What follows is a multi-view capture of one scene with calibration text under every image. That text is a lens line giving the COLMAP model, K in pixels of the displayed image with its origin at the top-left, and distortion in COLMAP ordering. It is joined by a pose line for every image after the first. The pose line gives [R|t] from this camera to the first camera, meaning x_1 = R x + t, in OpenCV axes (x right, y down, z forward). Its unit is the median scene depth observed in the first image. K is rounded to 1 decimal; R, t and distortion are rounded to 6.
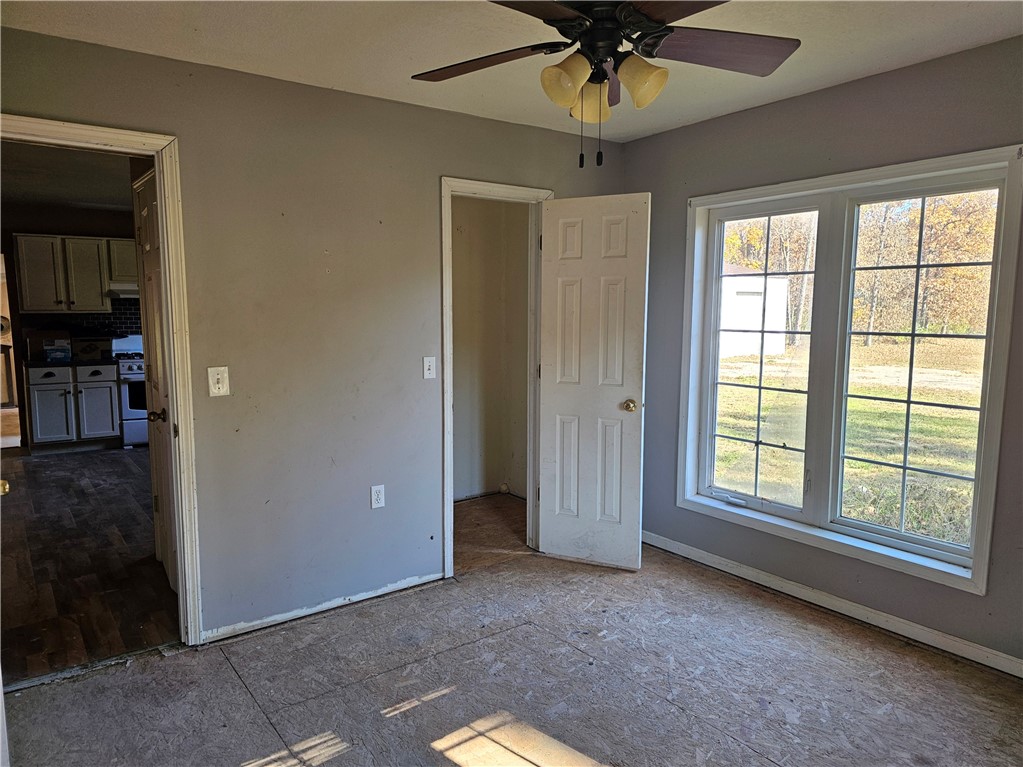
lens RADIAL K [[699.8, 0, 511.5], [0, 699.8, 383.5], [0, 0, 1]] dist [0.058584, -0.046519]
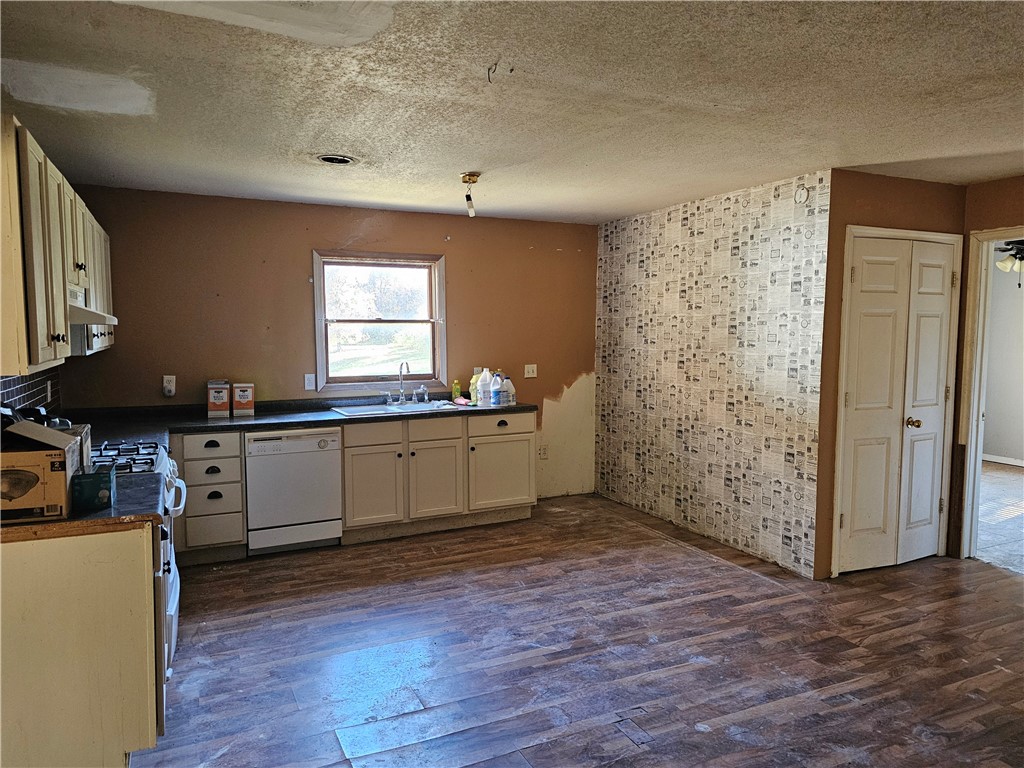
lens RADIAL K [[700.5, 0, 512.0], [0, 700.5, 384.0], [0, 0, 1]] dist [0.058584, -0.046519]
pose [[0.189963, -0.075051, 0.978919, -1.955073], [0.105944, 0.992819, 0.055558, -0.182516], [-0.976058, 0.093157, 0.196550, 1.497908]]
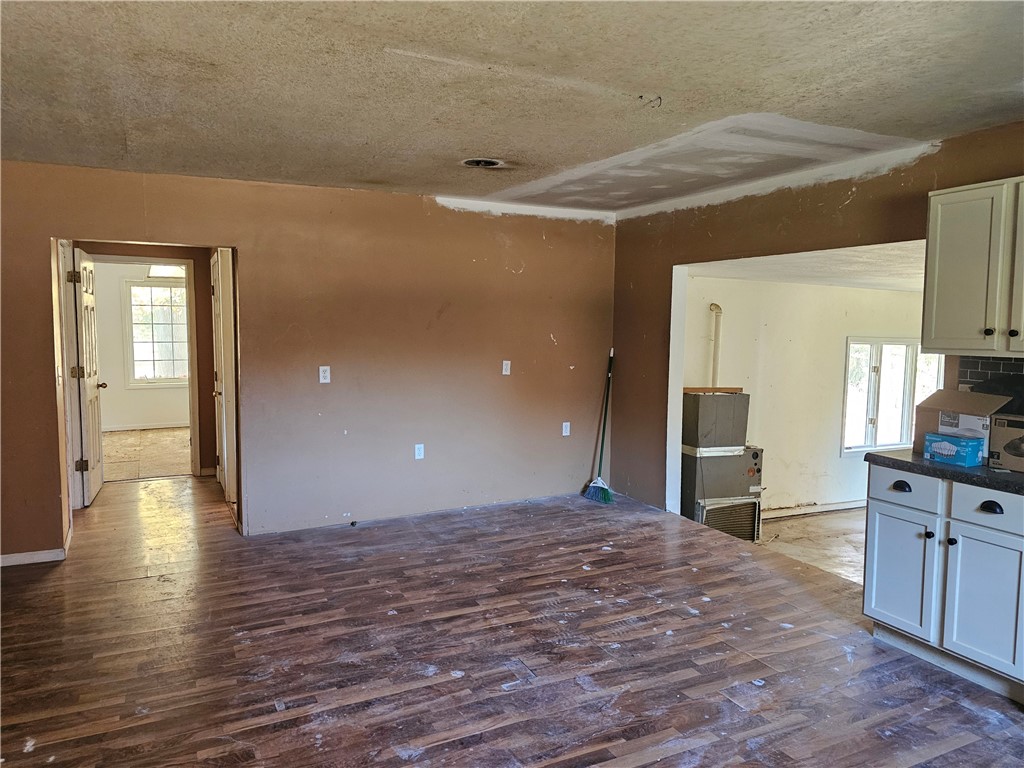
lens RADIAL K [[700.5, 0, 512.0], [0, 700.5, 384.0], [0, 0, 1]] dist [0.058584, -0.046519]
pose [[-0.171442, 0.082006, -0.981775, -0.308915], [-0.118801, 0.987537, 0.103233, -0.194085], [0.978005, 0.134334, -0.159563, 1.643684]]
